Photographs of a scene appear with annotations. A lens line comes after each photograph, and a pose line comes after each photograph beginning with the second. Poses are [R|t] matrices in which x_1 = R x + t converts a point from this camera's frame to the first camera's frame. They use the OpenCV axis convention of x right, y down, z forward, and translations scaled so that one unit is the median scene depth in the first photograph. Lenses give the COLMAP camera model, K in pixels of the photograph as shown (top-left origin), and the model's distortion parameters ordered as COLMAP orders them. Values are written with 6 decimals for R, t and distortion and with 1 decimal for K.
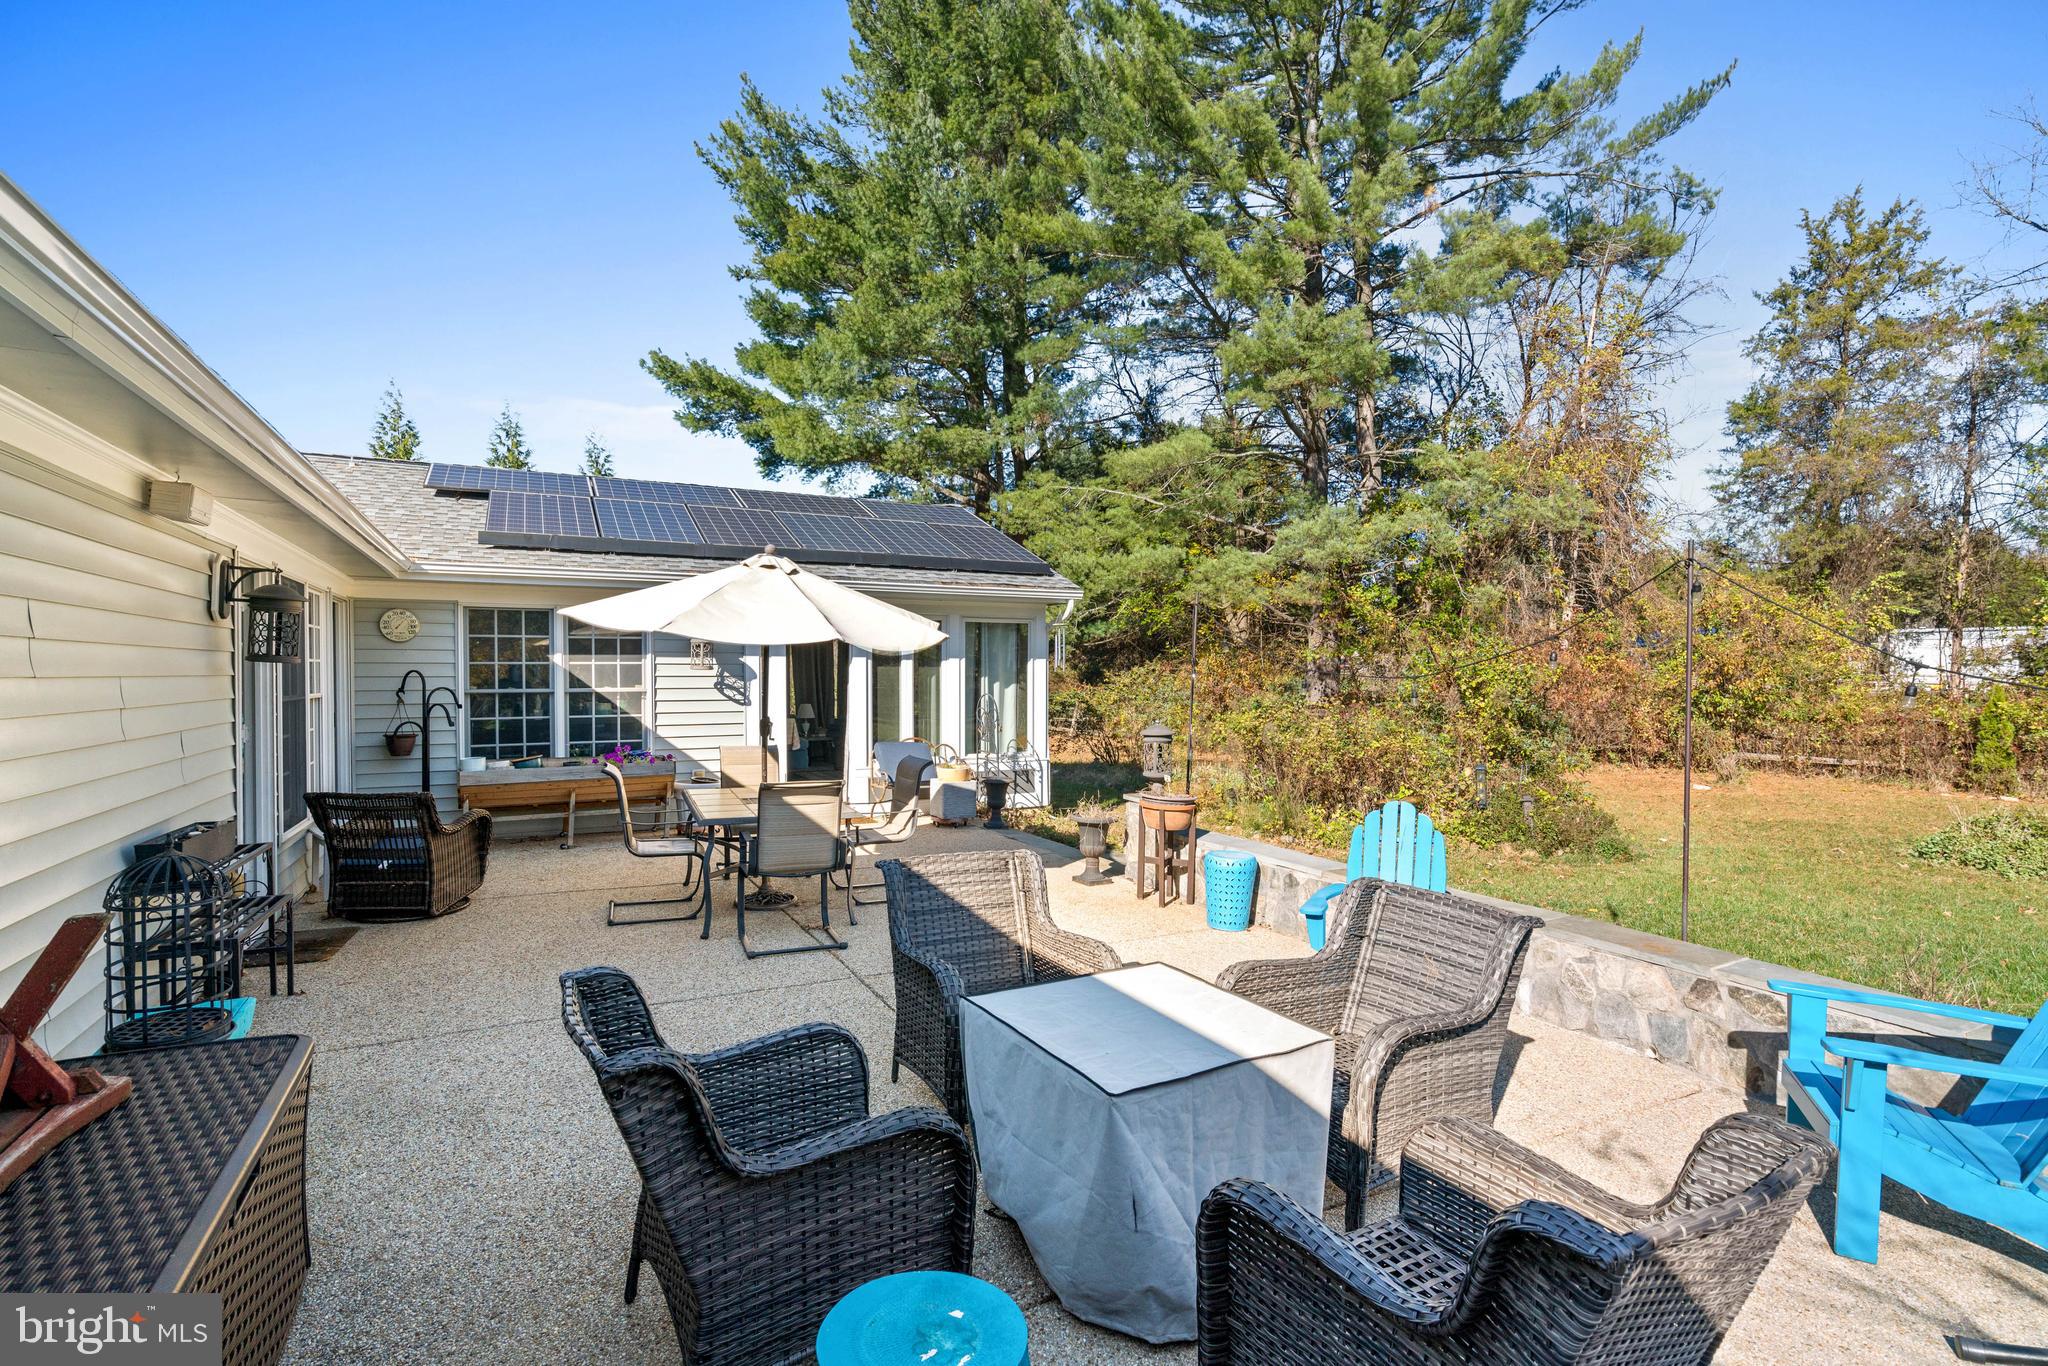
lens RADIAL K [[948.1, 0, 1019.3], [0, 948.1, 665.5], [0, 0, 1]] dist [-0.007285, 0.005581]
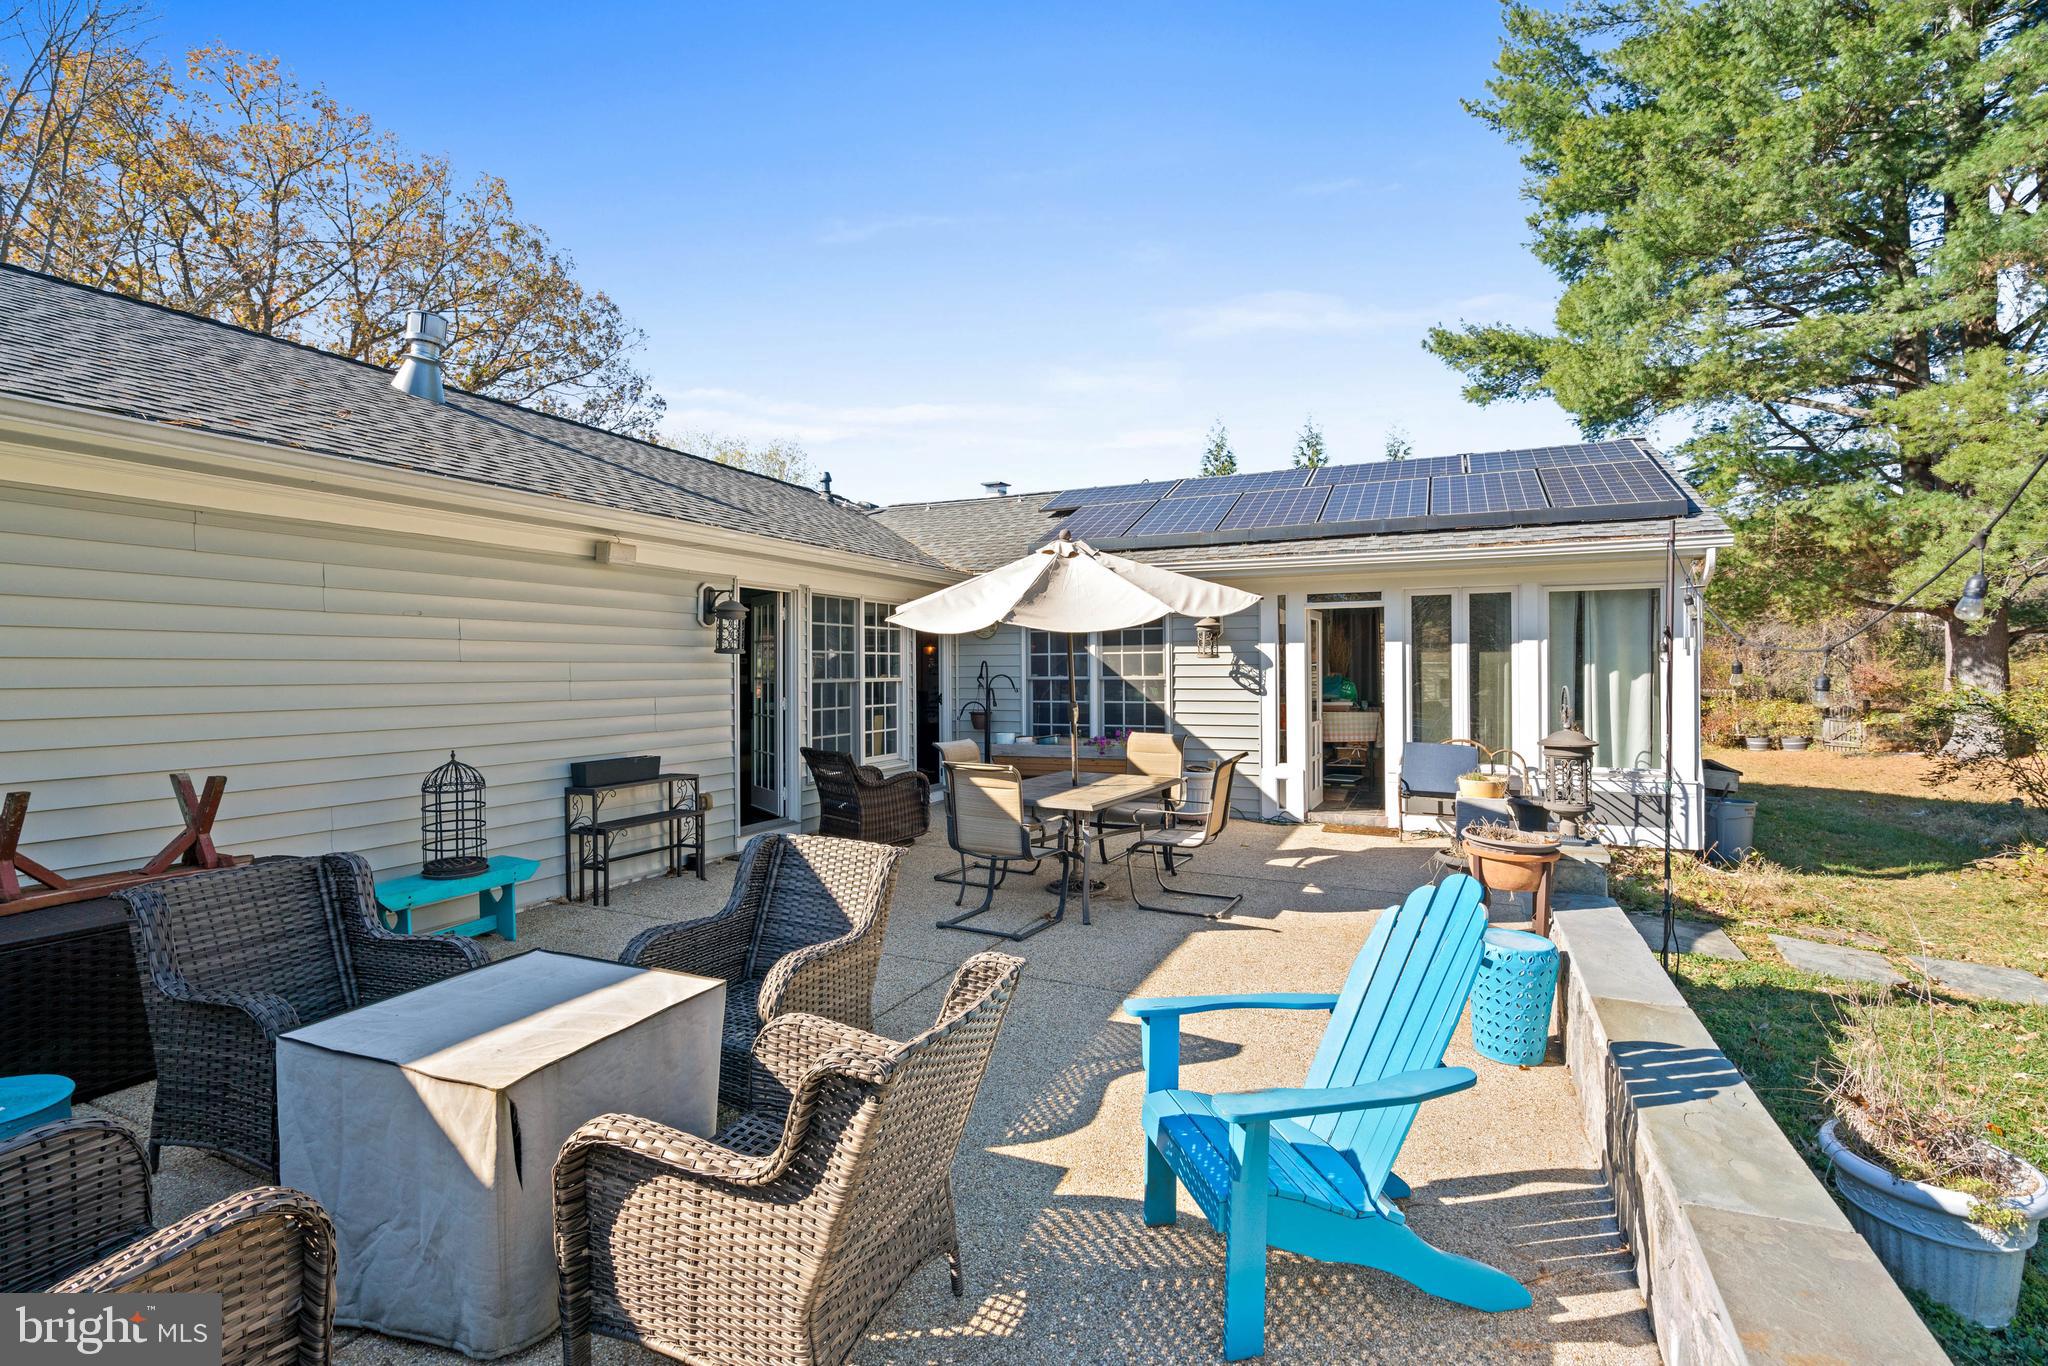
lens RADIAL K [[971.0, 0, 1035.4], [0, 971.0, 648.5], [0, 0, 1]] dist [-0.002238, -0.000209]
pose [[0.626792, -0.019874, -0.778933, 0.322472], [0.010248, 0.999798, -0.017263, 0.009616], [0.779119, 0.002838, 0.626869, 0.209121]]
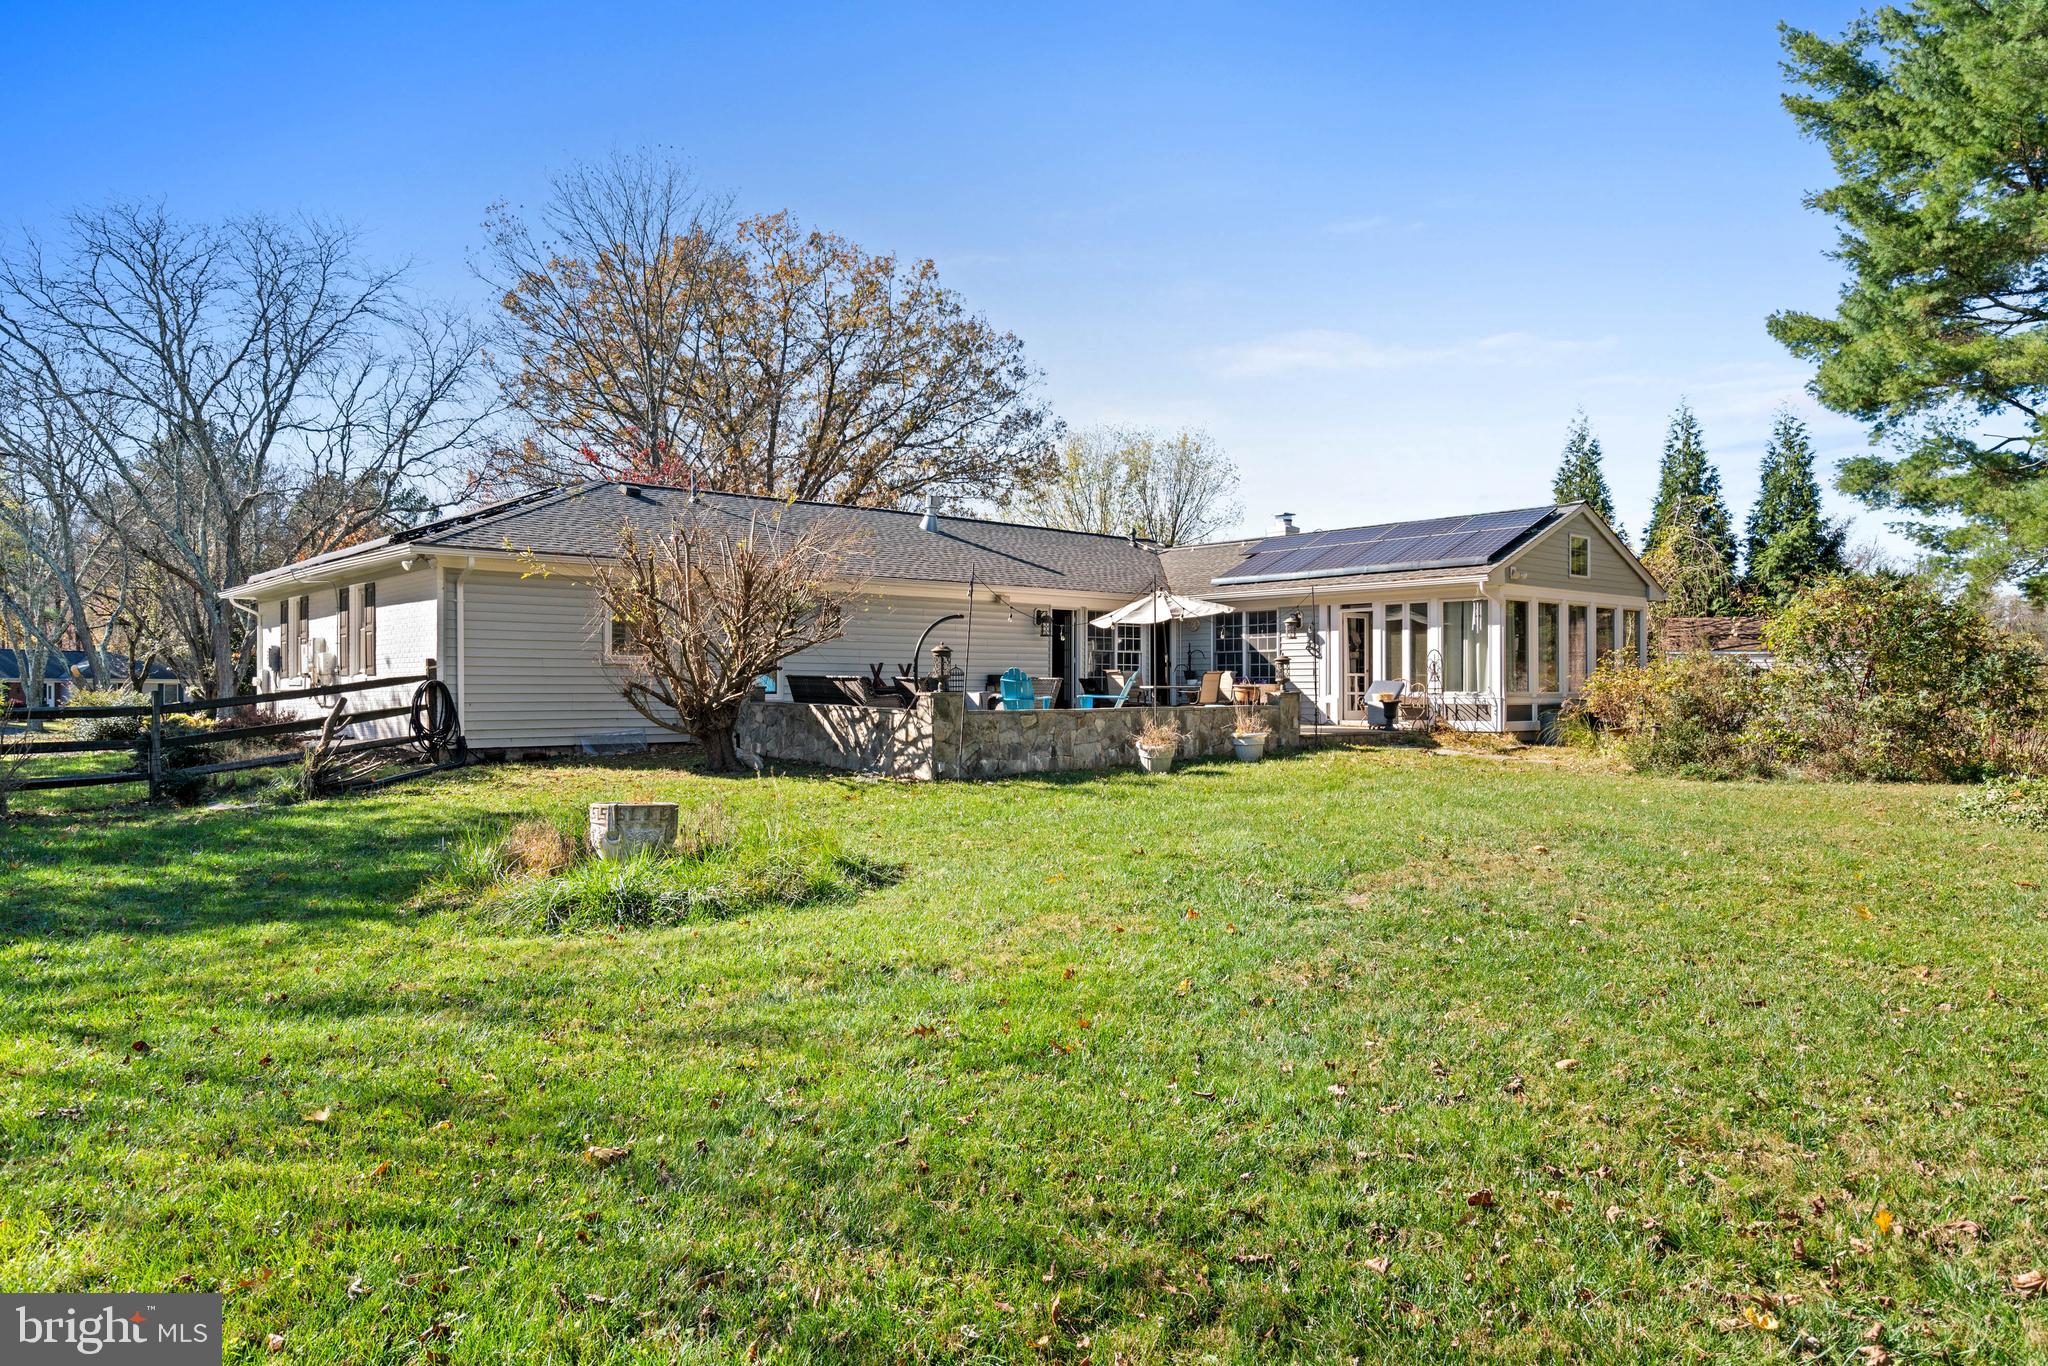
lens RADIAL K [[1377.2, 0, 1024.0], [0, 1377.2, 683.0], [0, 0, 1]] dist [-0.001987, -0.000201]
pose [[0.256216, -0.005922, -0.966601, 2.043525], [0.007020, 0.999966, -0.004265, 0.093427], [0.966594, -0.005693, 0.256249, -0.202626]]
